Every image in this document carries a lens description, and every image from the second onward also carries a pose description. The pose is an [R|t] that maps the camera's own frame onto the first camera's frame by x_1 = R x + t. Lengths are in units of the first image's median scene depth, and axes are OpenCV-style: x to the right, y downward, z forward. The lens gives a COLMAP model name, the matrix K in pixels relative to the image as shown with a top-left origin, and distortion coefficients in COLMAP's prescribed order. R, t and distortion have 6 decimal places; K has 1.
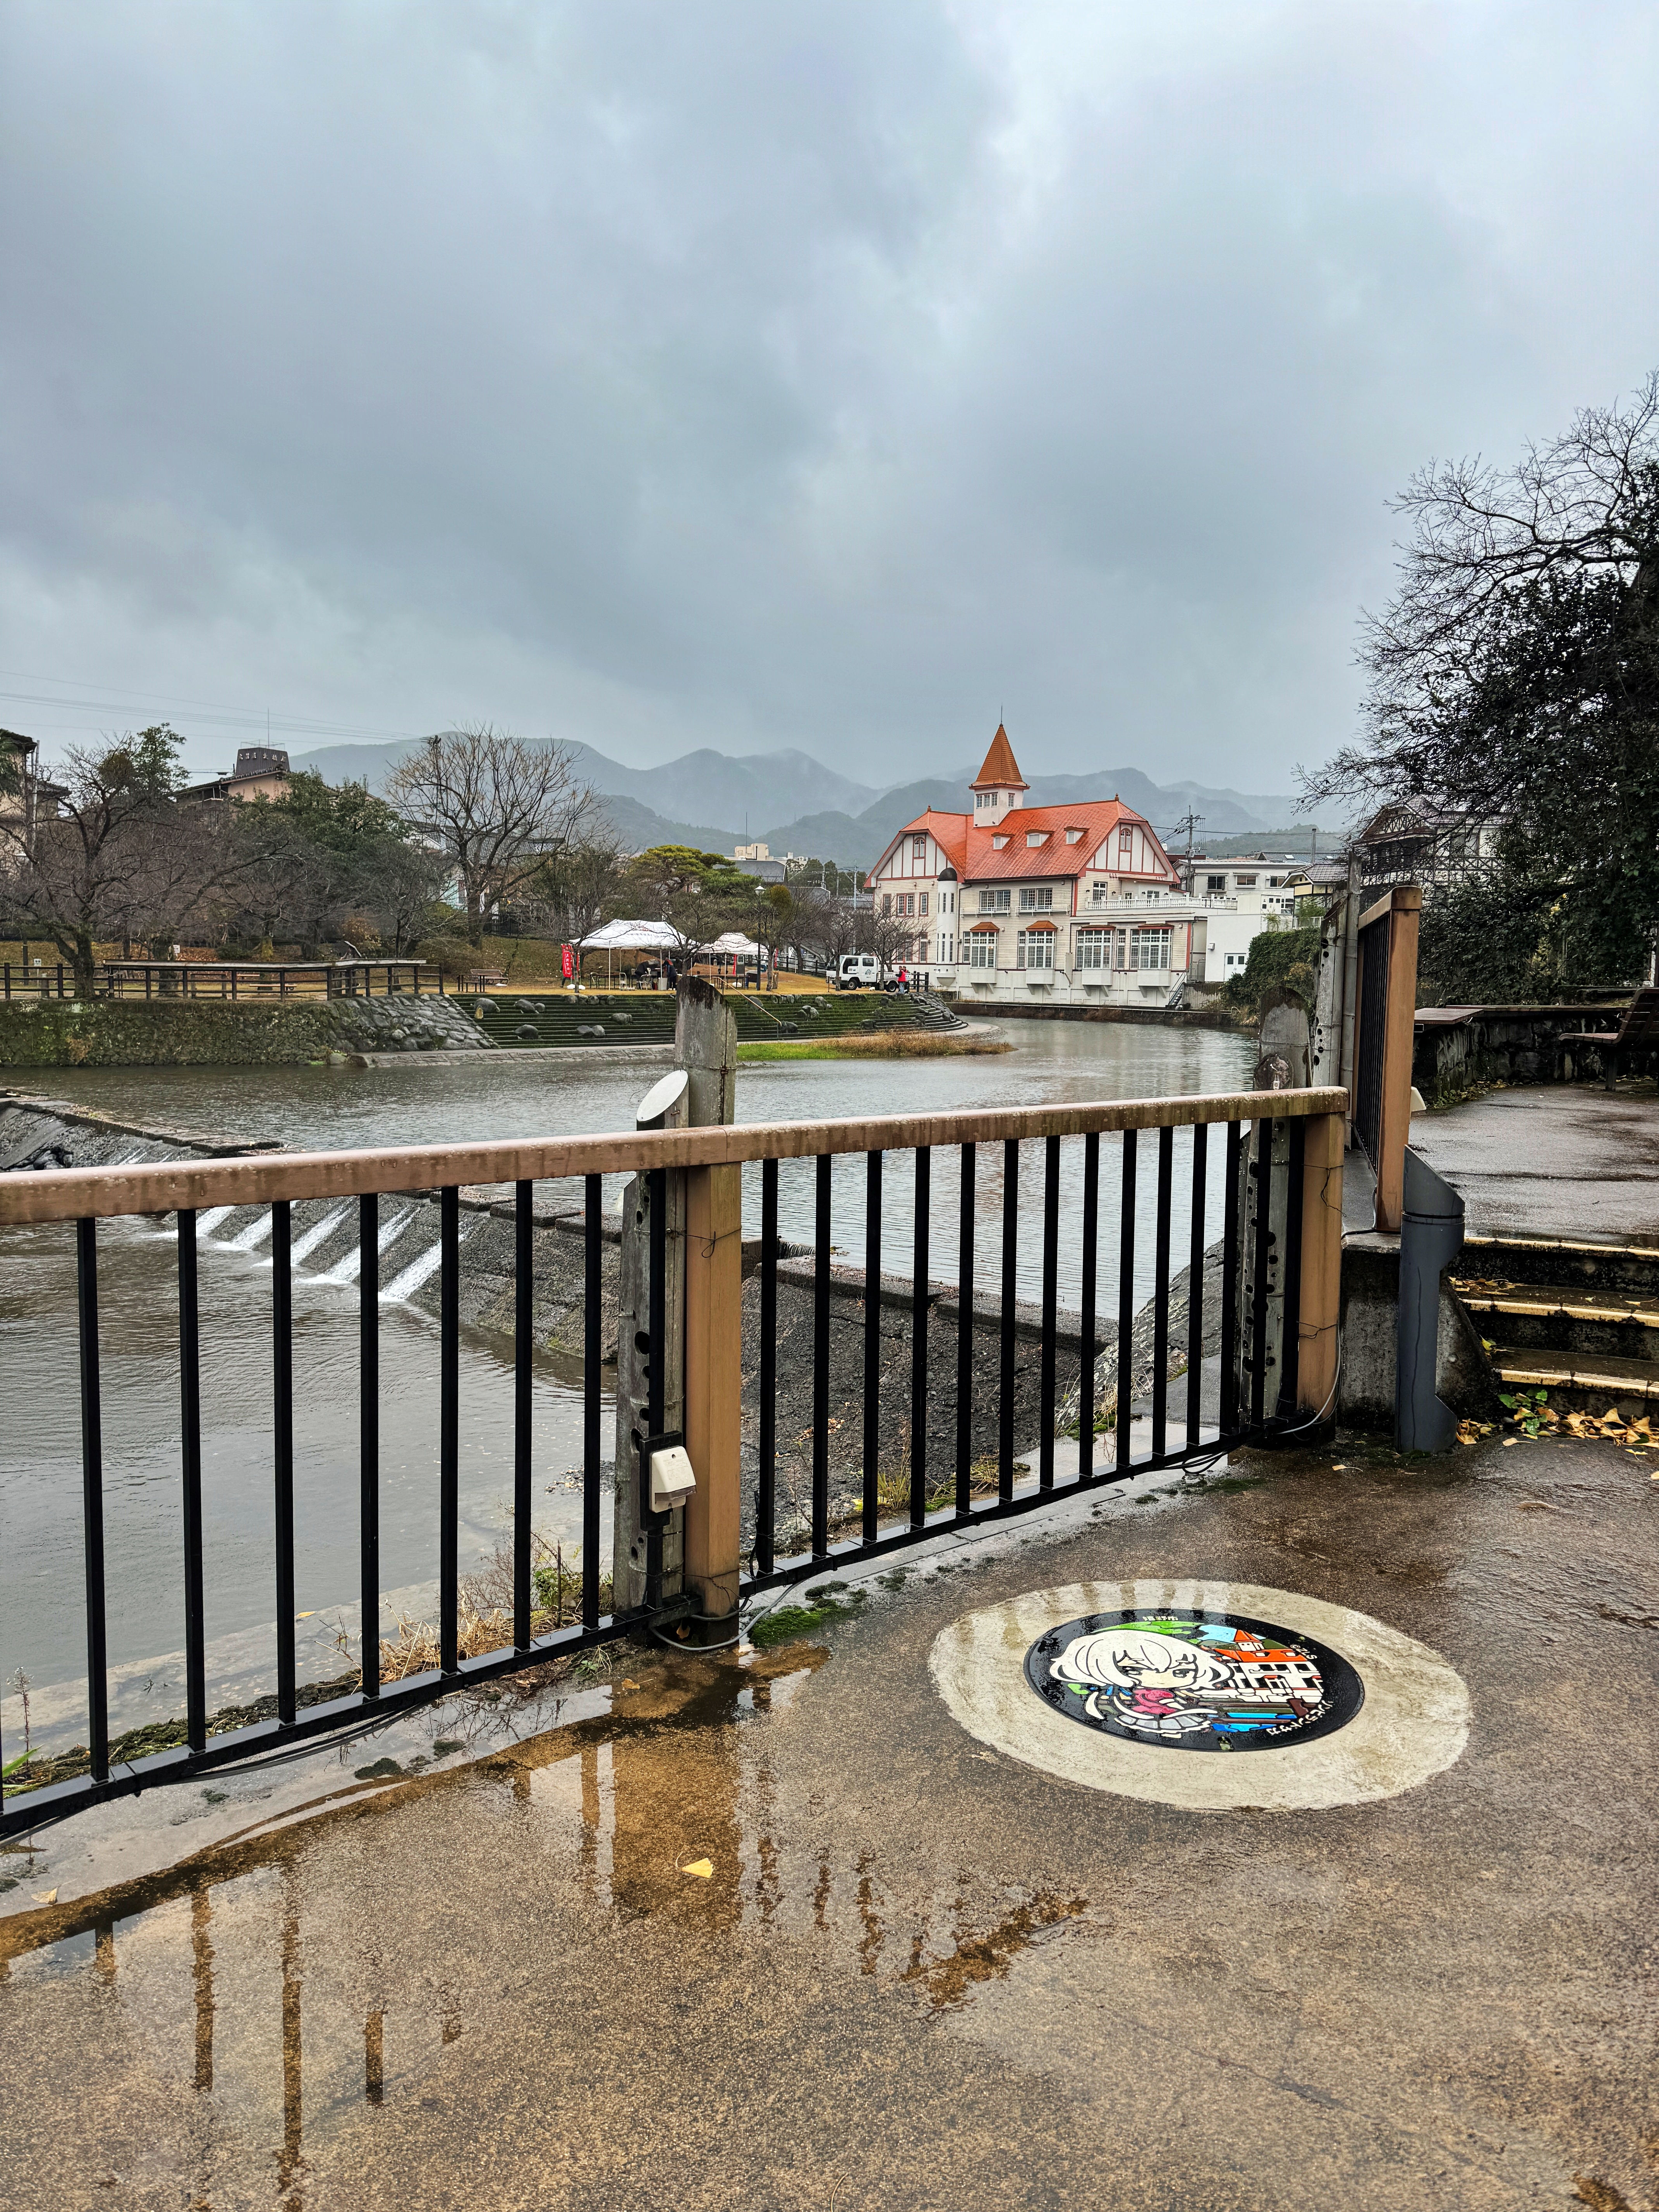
lens RADIAL K [[1556.1, 0, 829.5], [0, 1556.1, 1106.0], [0, 0, 1]] dist [0.162022, -0.292430]
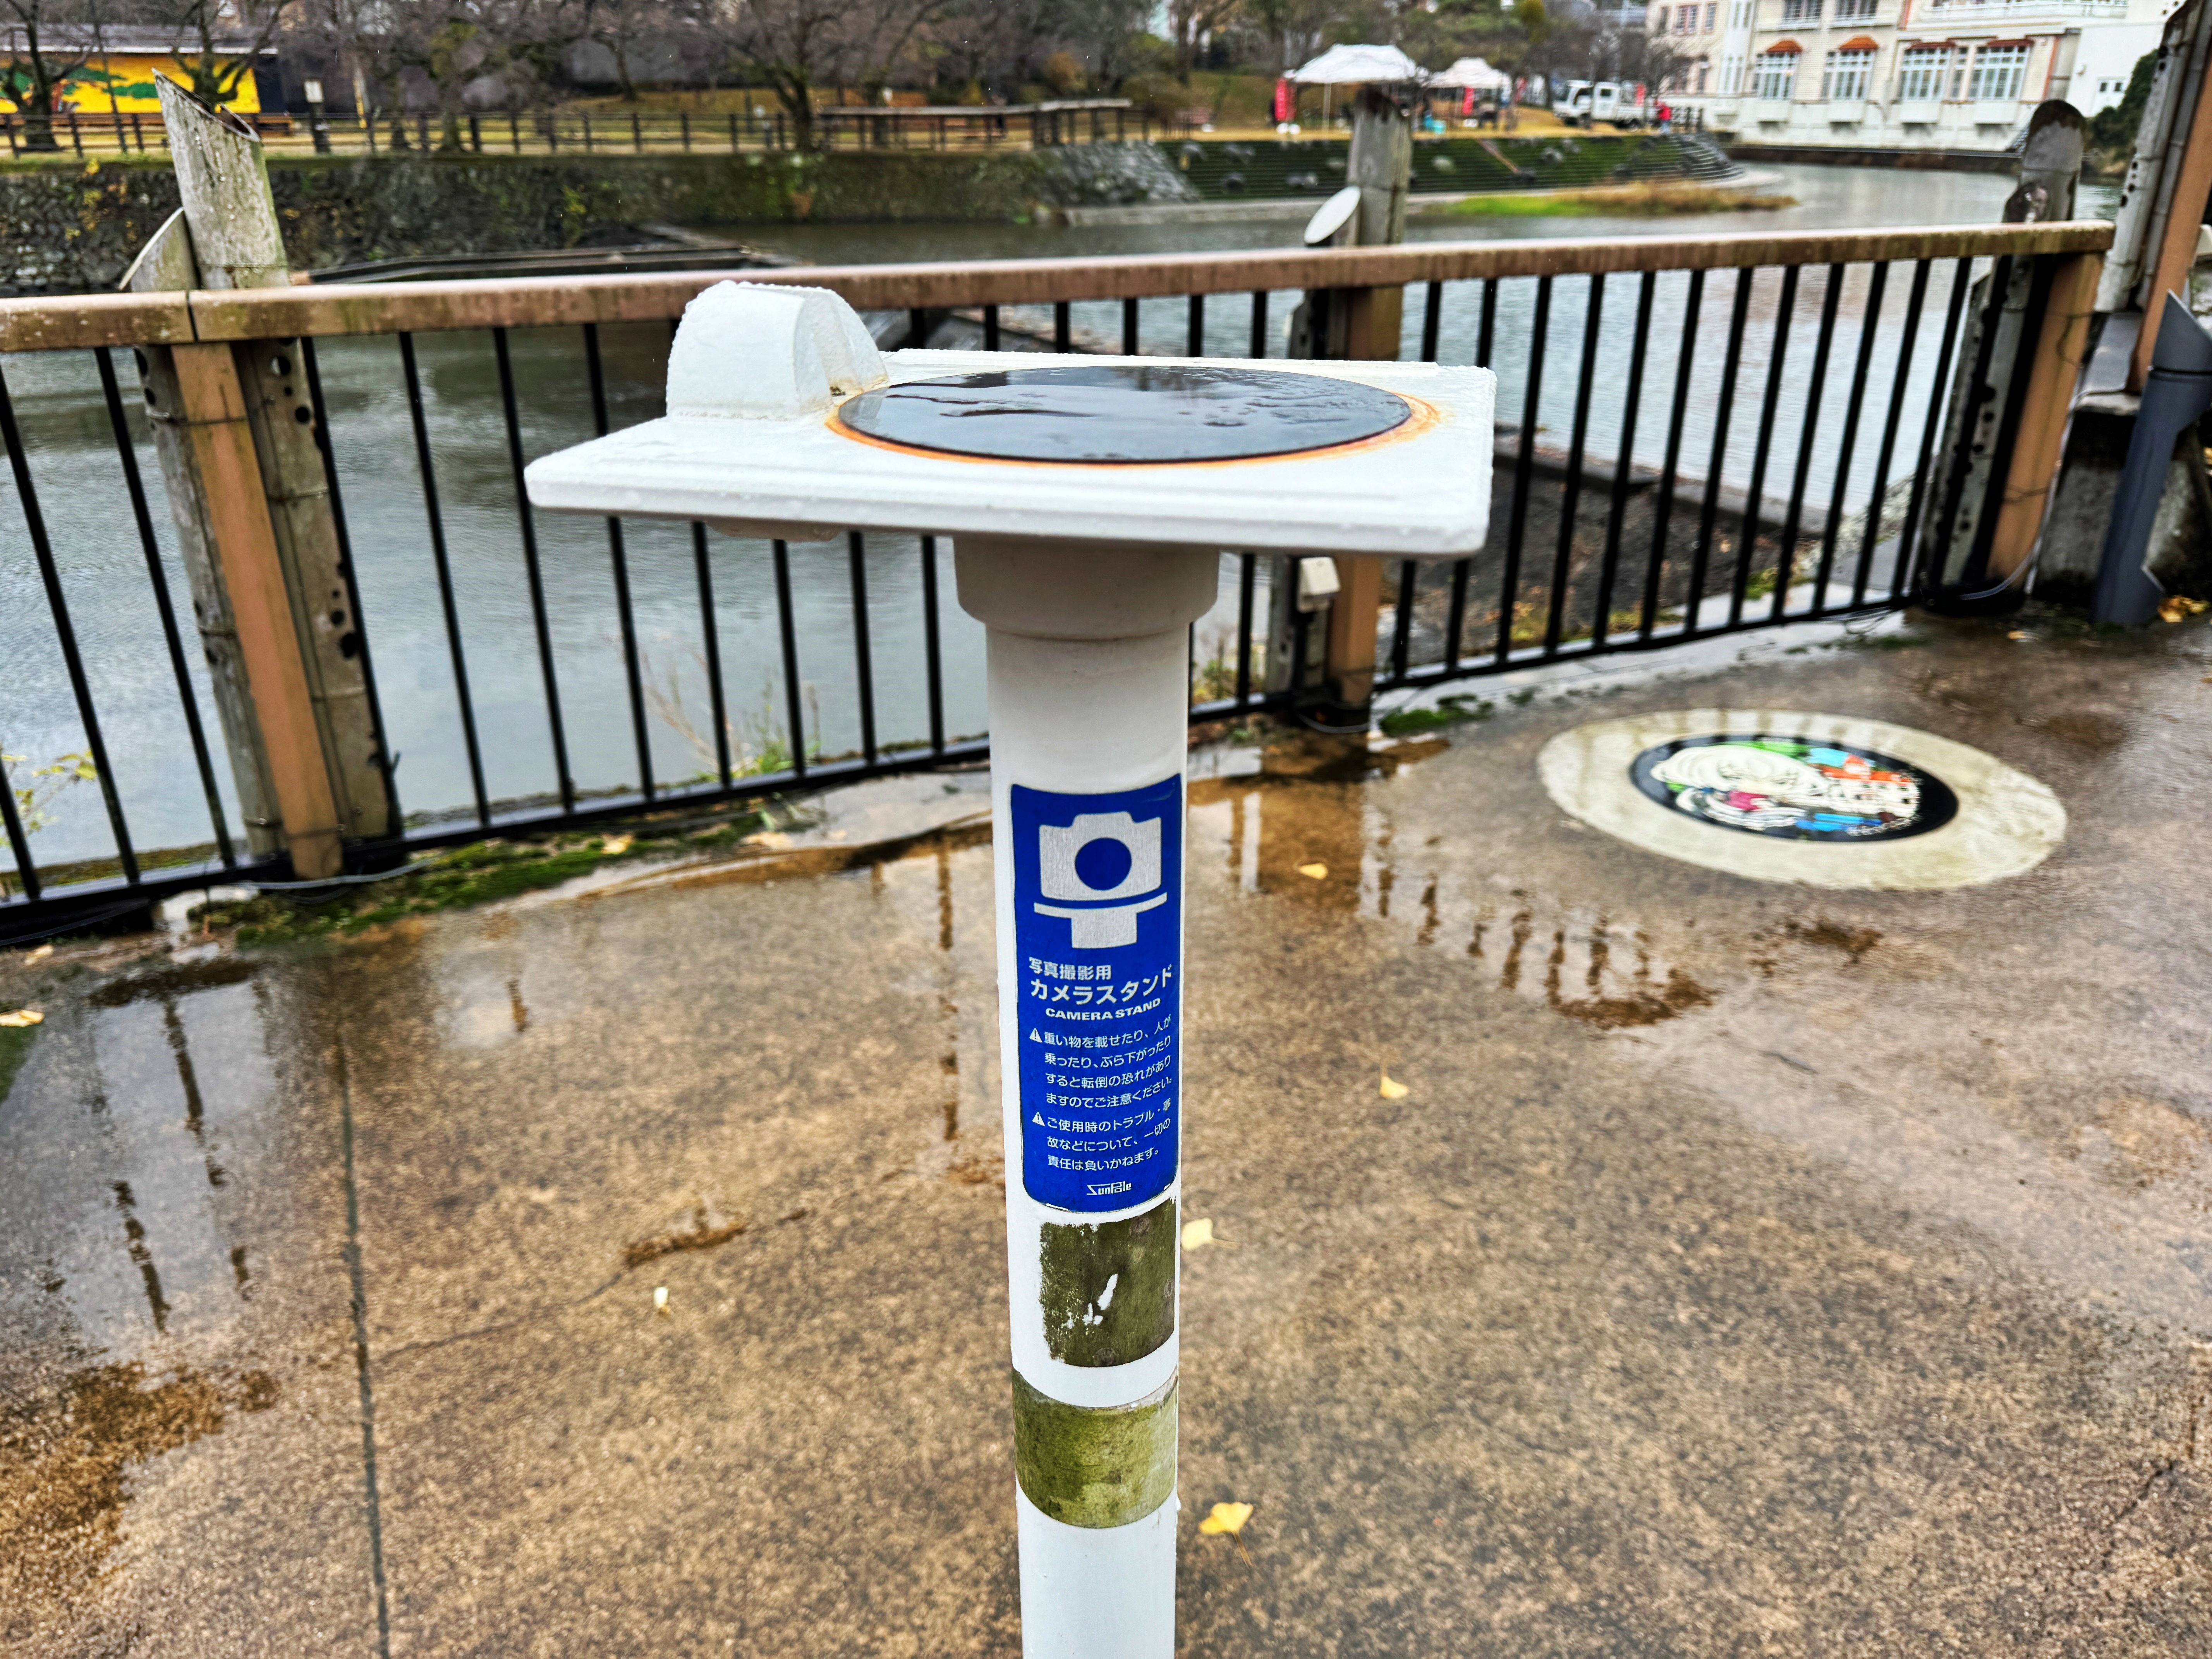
lens RADIAL K [[1608.9, 0, 1088.1], [0, 1608.9, 826.7], [0, 0, 1]] dist [0.001993, -0.008936]
pose [[0.962278, 0.098219, -0.253722, 0.007972], [-0.010133, 0.944855, 0.327333, 0.004871], [0.271880, -0.312414, 0.910208, -0.022061]]
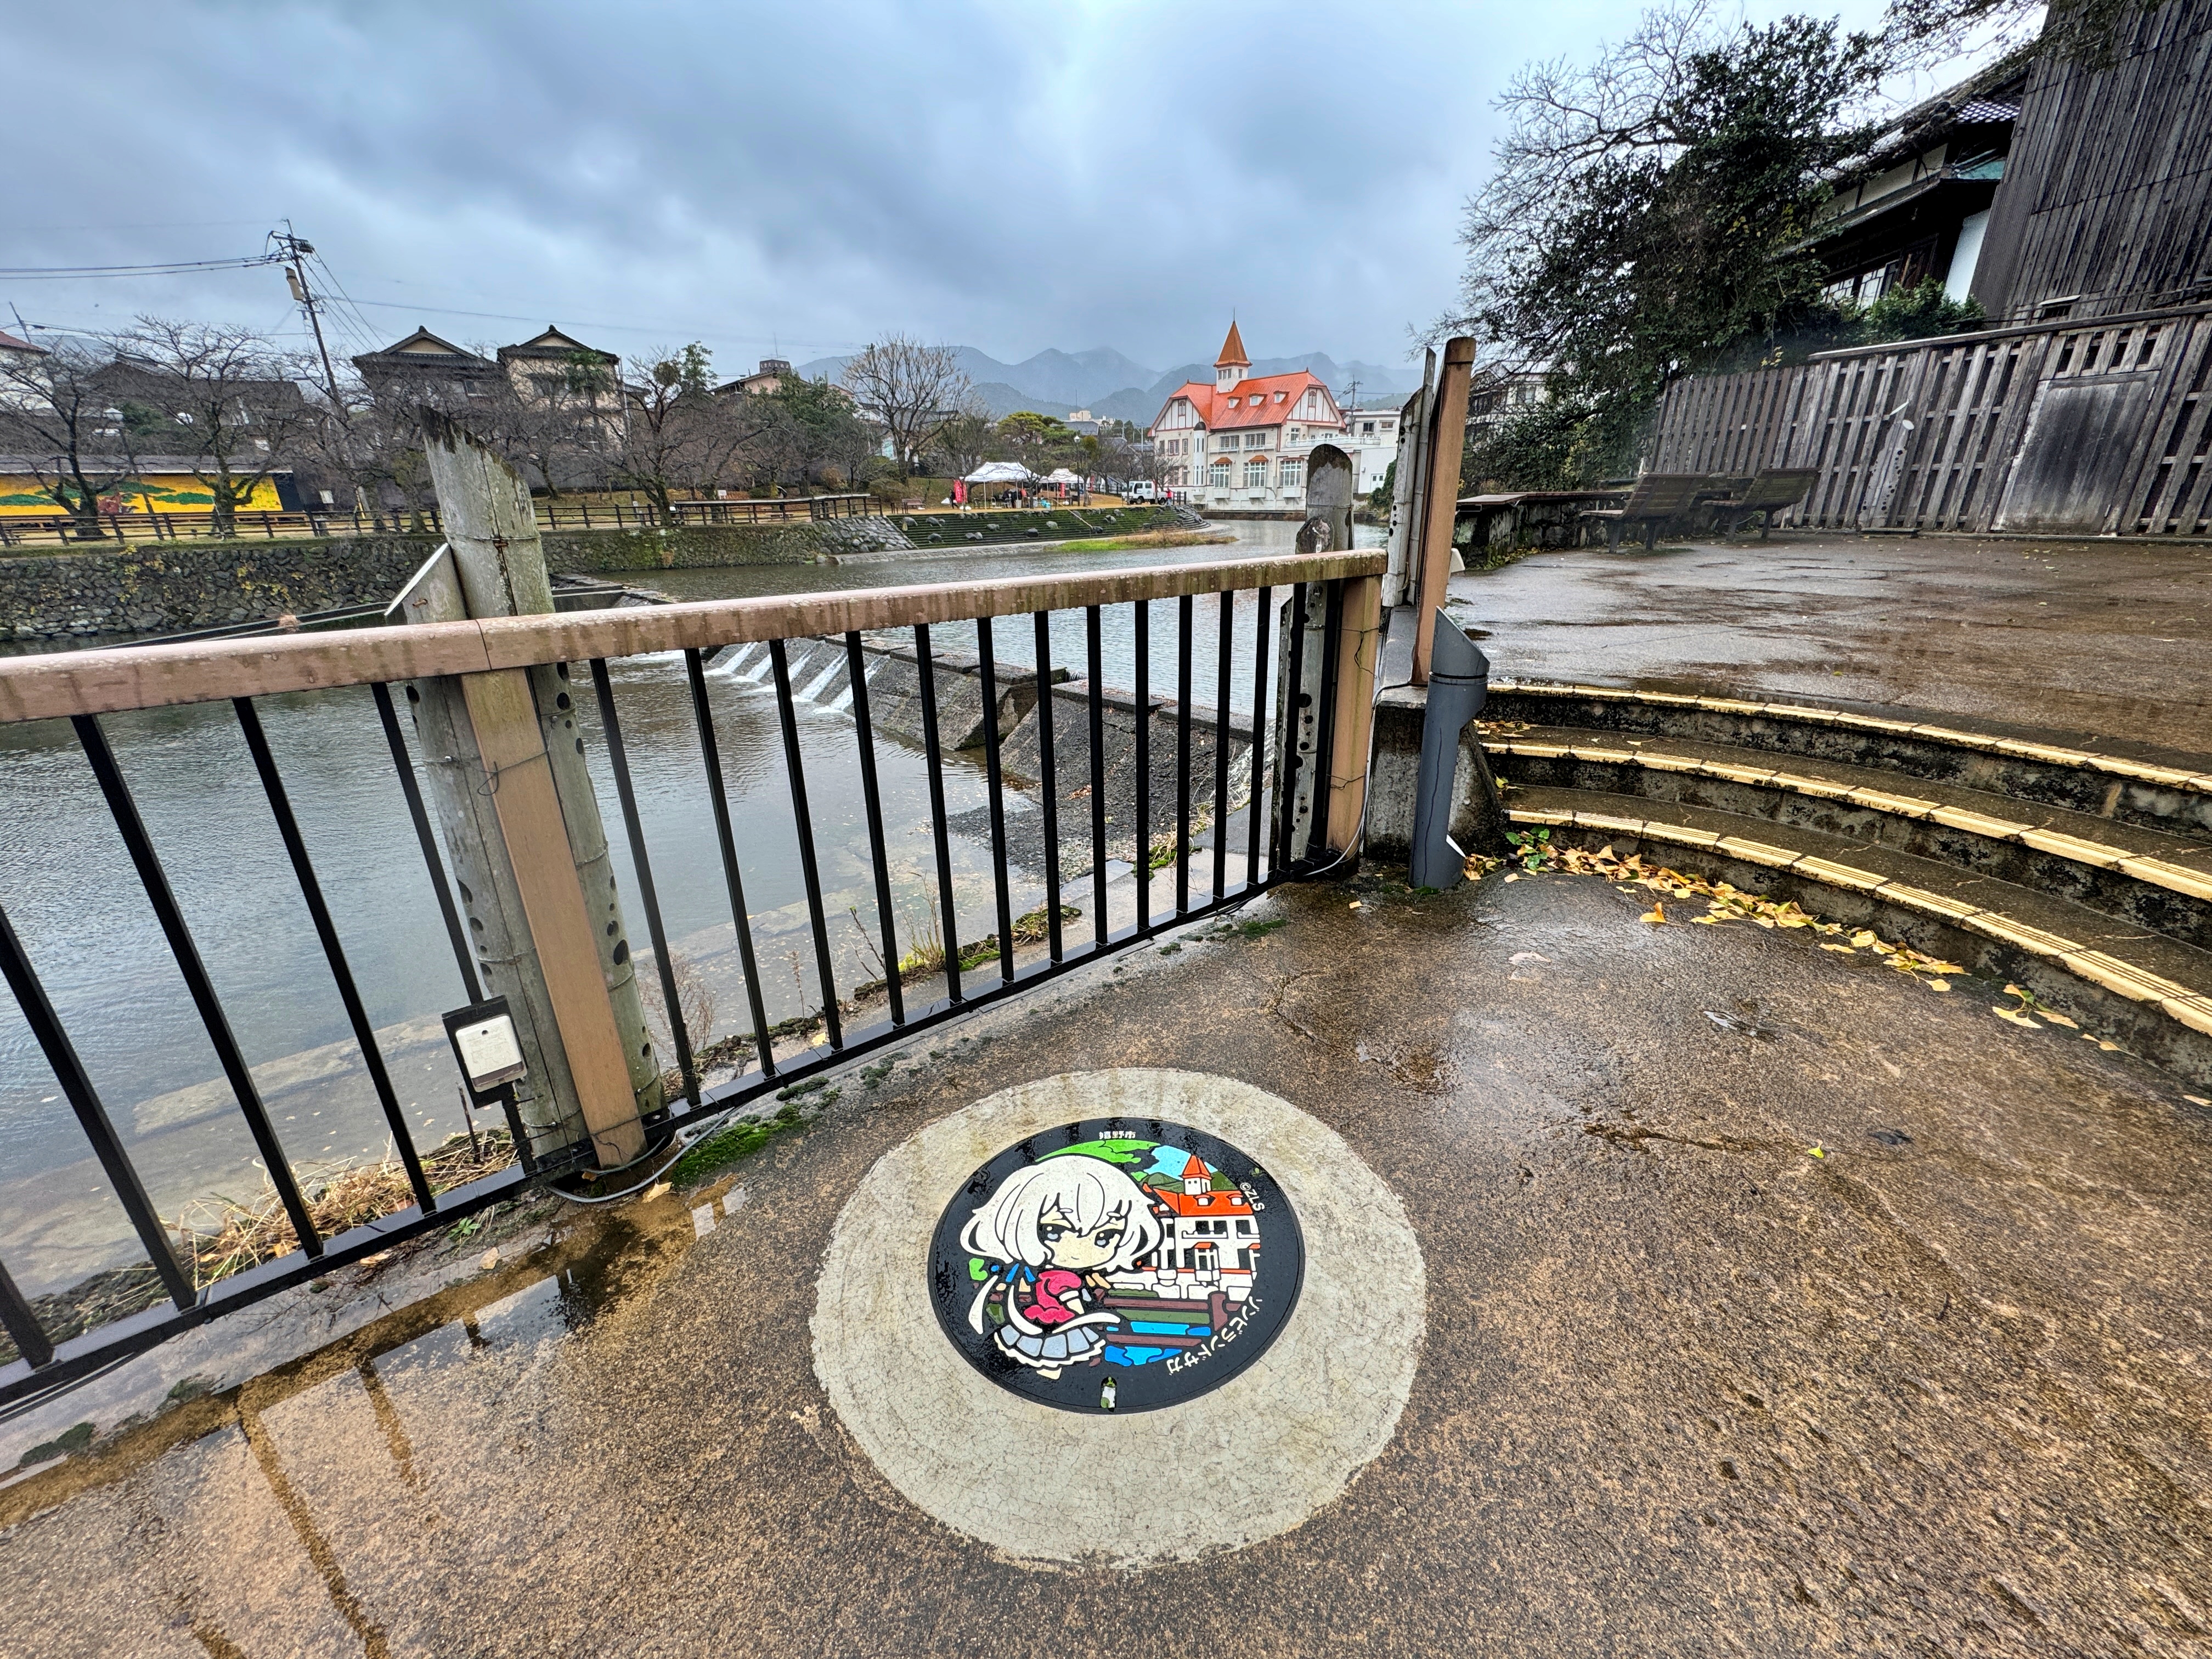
lens RADIAL K [[891.9, 0, 1109.7], [0, 891.9, 830.7], [0, 0, 1]] dist [-0.001500, -0.000335]
pose [[0.999227, -0.020388, -0.033606, 0.039814], [0.028721, 0.962401, 0.270110, 0.000718], [0.026836, -0.270866, 0.962243, 0.094439]]
